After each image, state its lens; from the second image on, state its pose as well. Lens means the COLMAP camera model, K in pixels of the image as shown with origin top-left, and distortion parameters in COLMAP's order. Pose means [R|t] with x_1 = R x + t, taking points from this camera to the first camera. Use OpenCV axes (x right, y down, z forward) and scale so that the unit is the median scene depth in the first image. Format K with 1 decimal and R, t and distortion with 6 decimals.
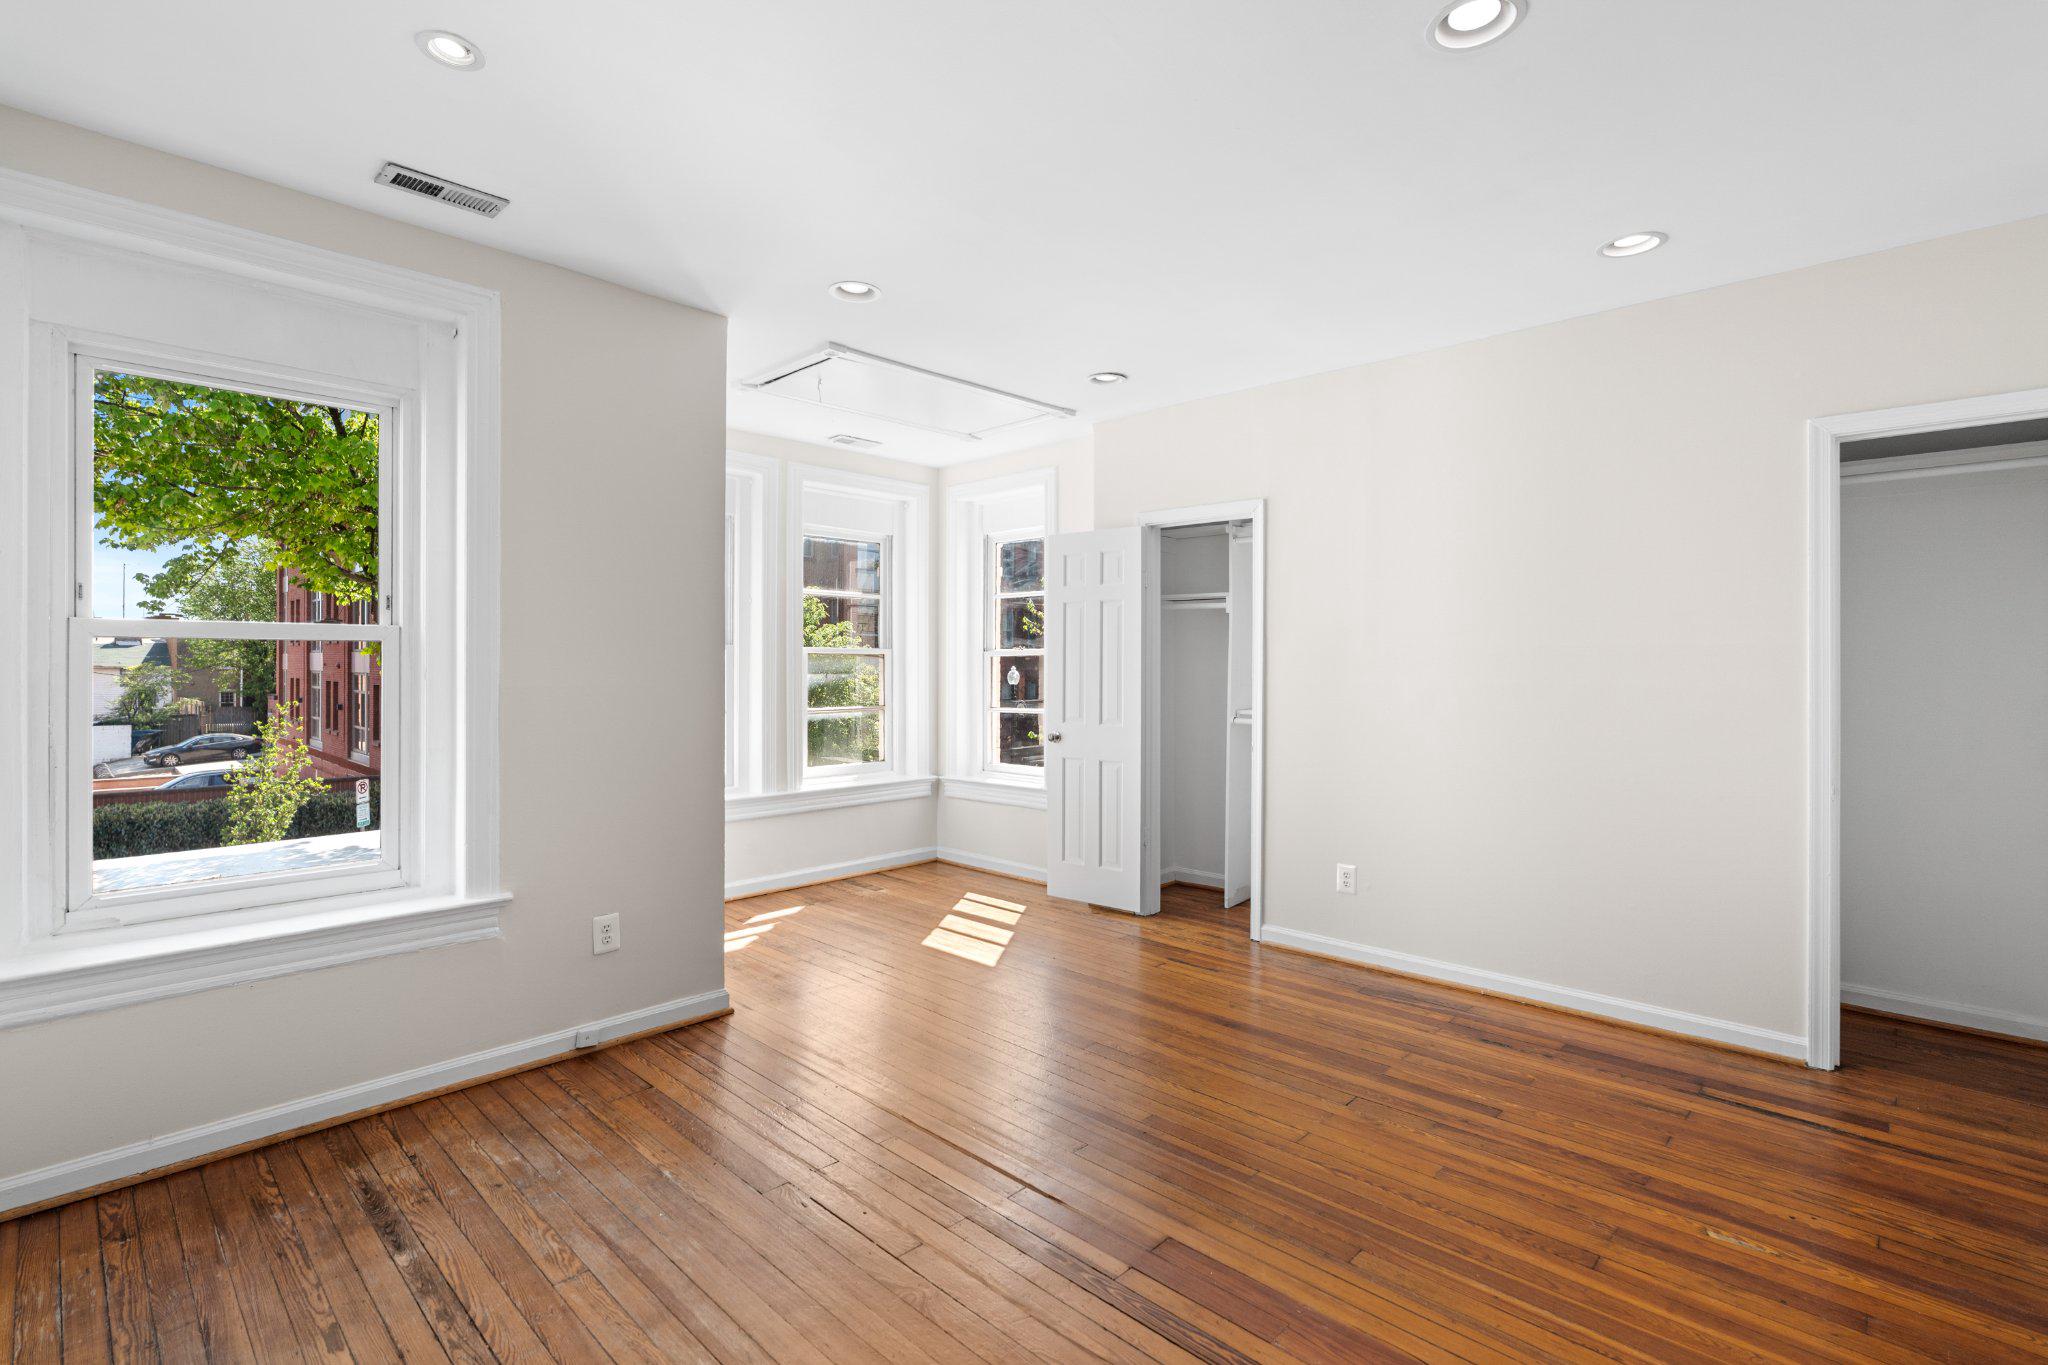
lens RADIAL K [[952.1, 0, 1027.1], [0, 952.1, 669.1], [0, 0, 1]] dist [-0.001162, 0.000828]
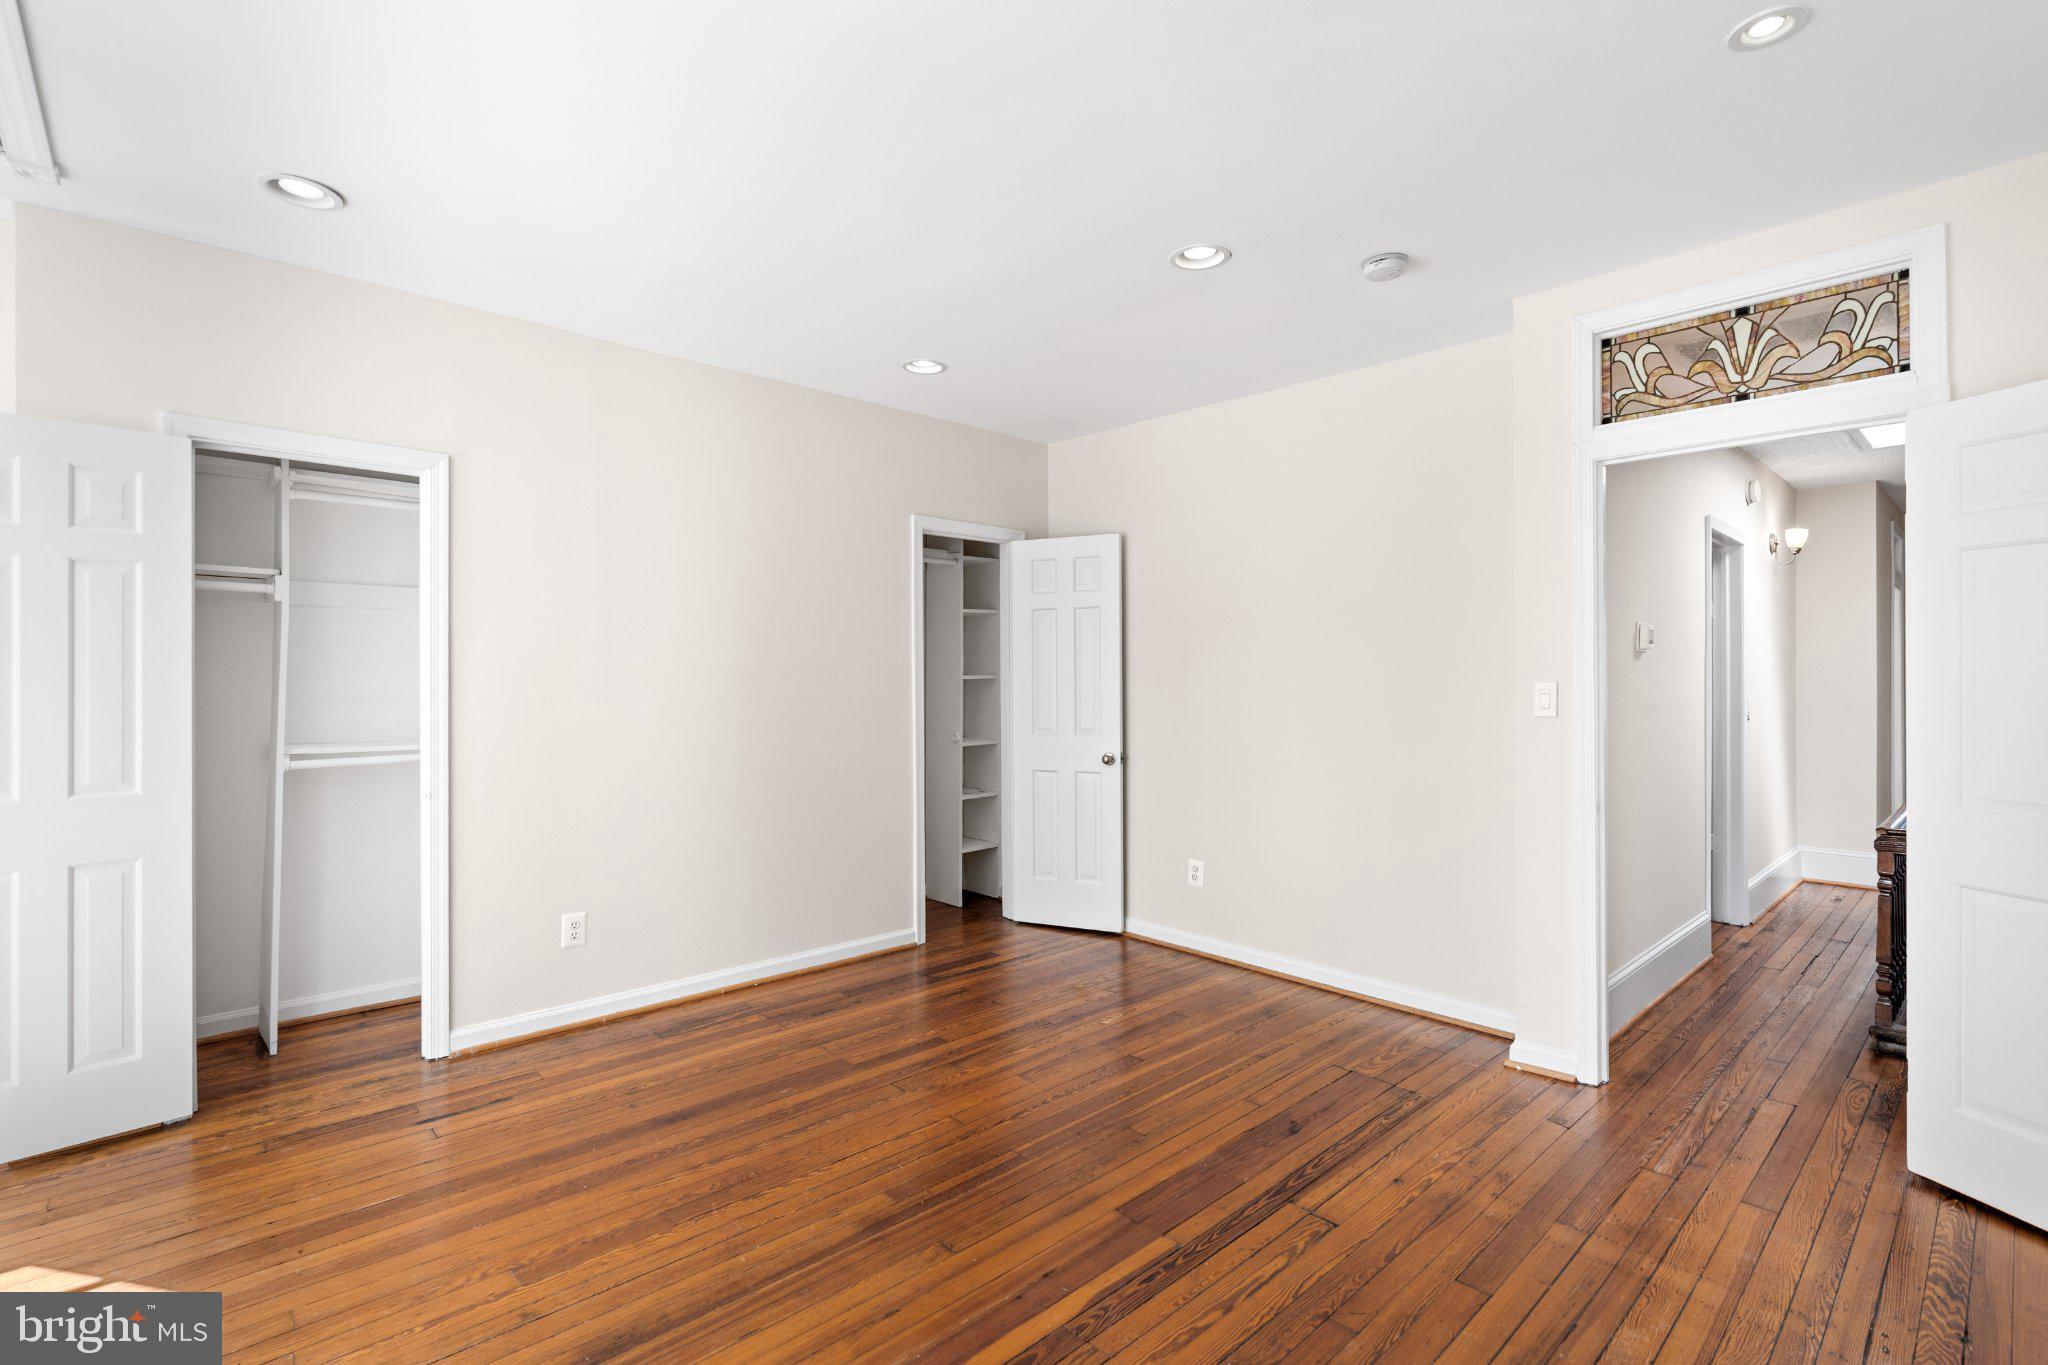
lens RADIAL K [[943.0, 0, 1024.4], [0, 943.0, 696.7], [0, 0, 1]] dist [-0.016168, 0.010506]
pose [[0.058235, -0.022032, 0.998060, -0.649041], [0.005489, 0.999748, 0.021749, -0.007770], [-0.998288, 0.004212, 0.058342, 0.739654]]
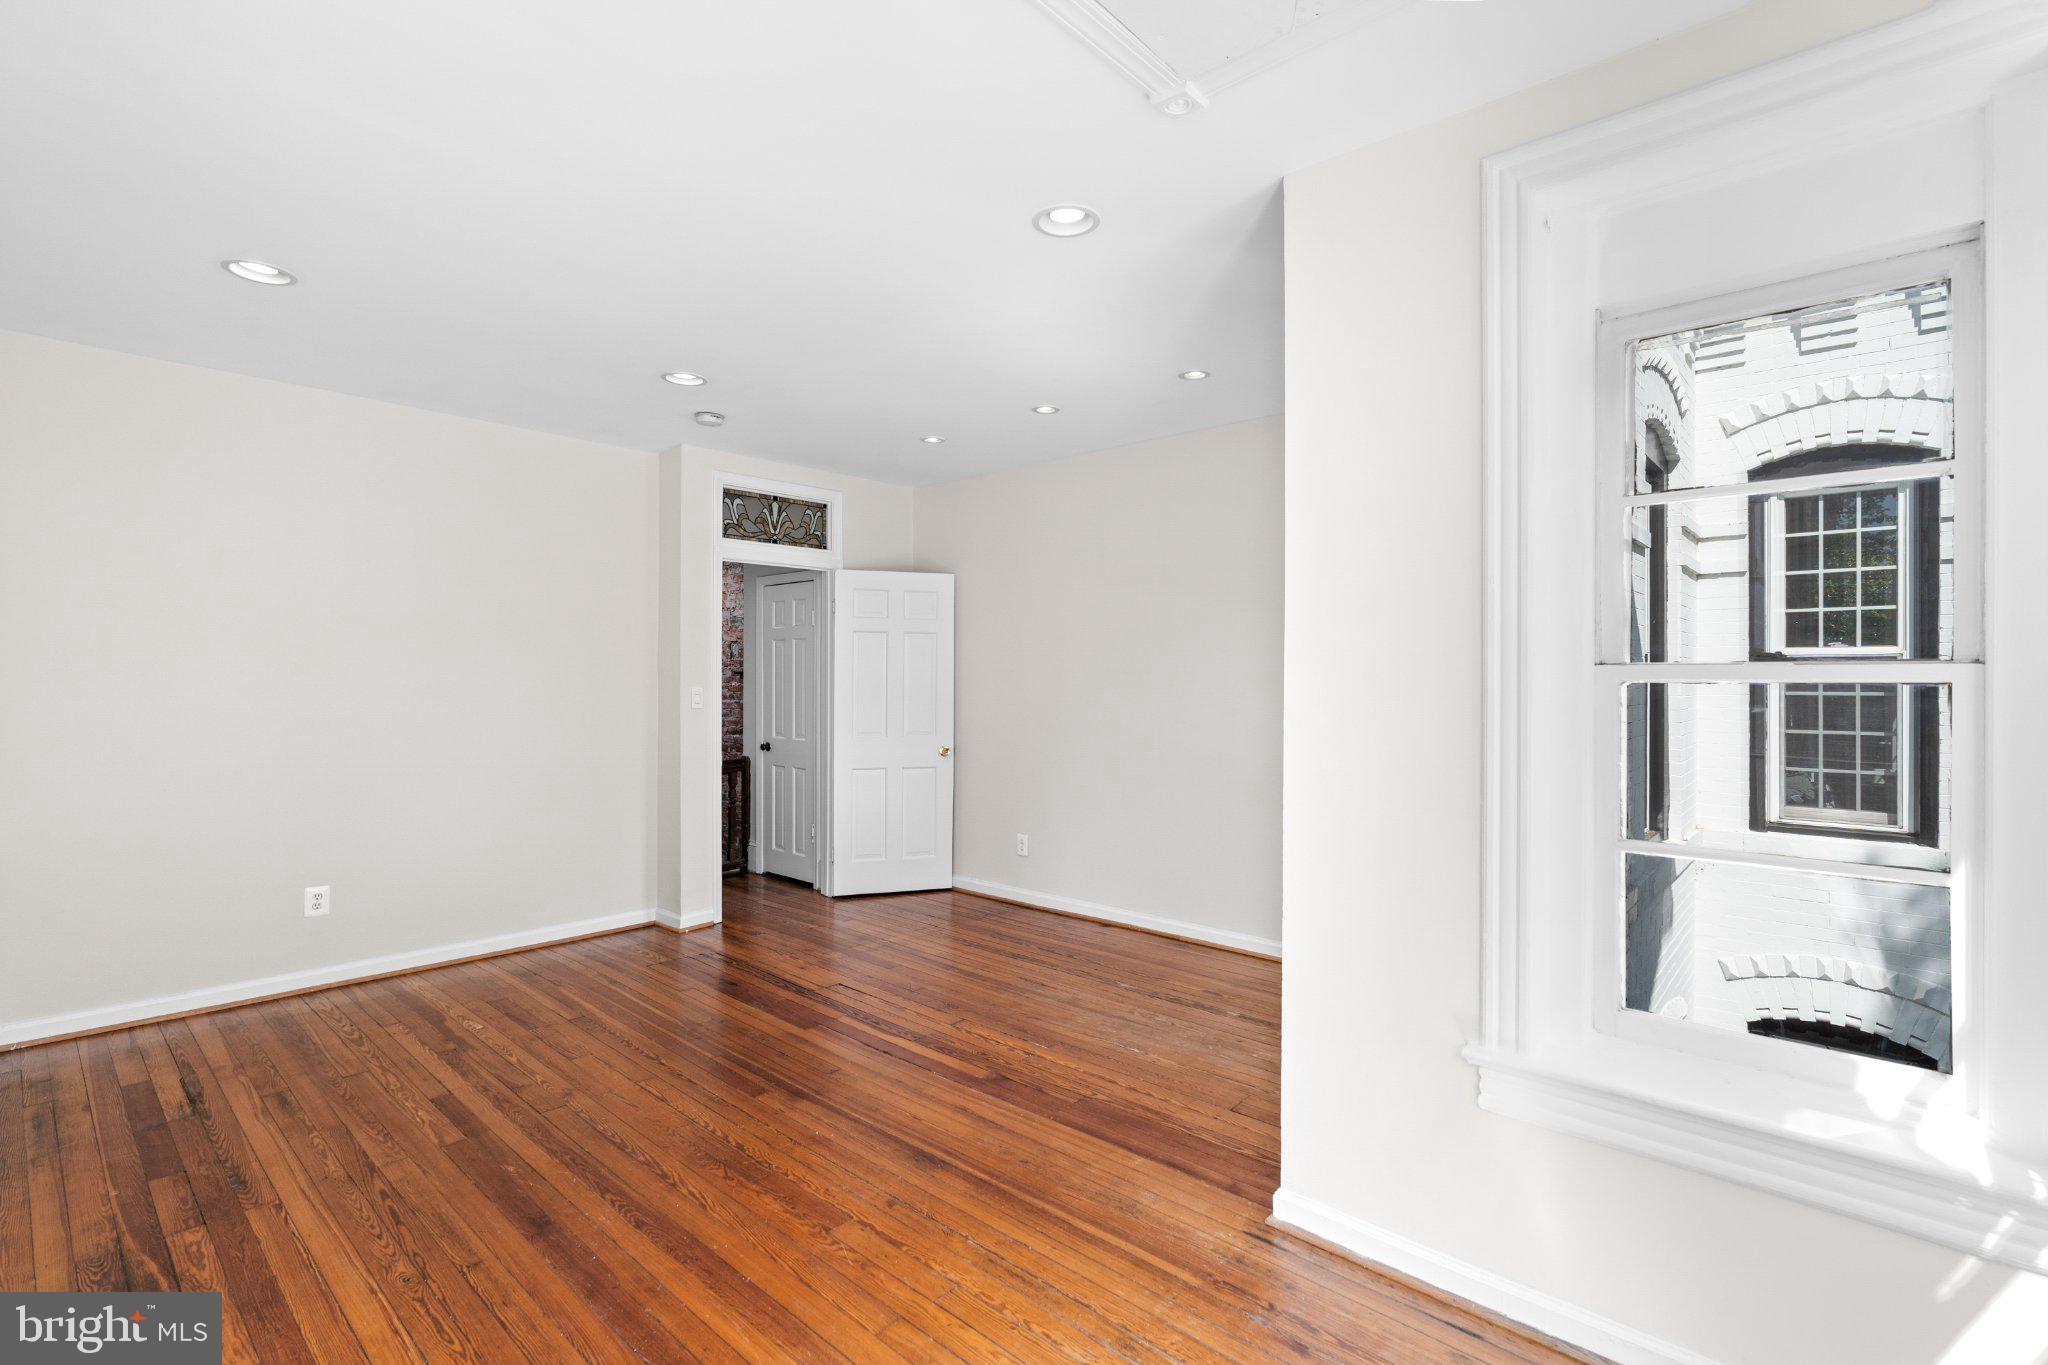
lens RADIAL K [[943.0, 0, 1024.4], [0, 943.0, 696.7], [0, 0, 1]] dist [-0.016168, 0.010506]
pose [[-0.999578, -0.002484, -0.028943, -0.135328], [-0.003258, 0.999638, 0.026711, -0.026145], [0.028866, 0.026794, -0.999224, 1.891199]]
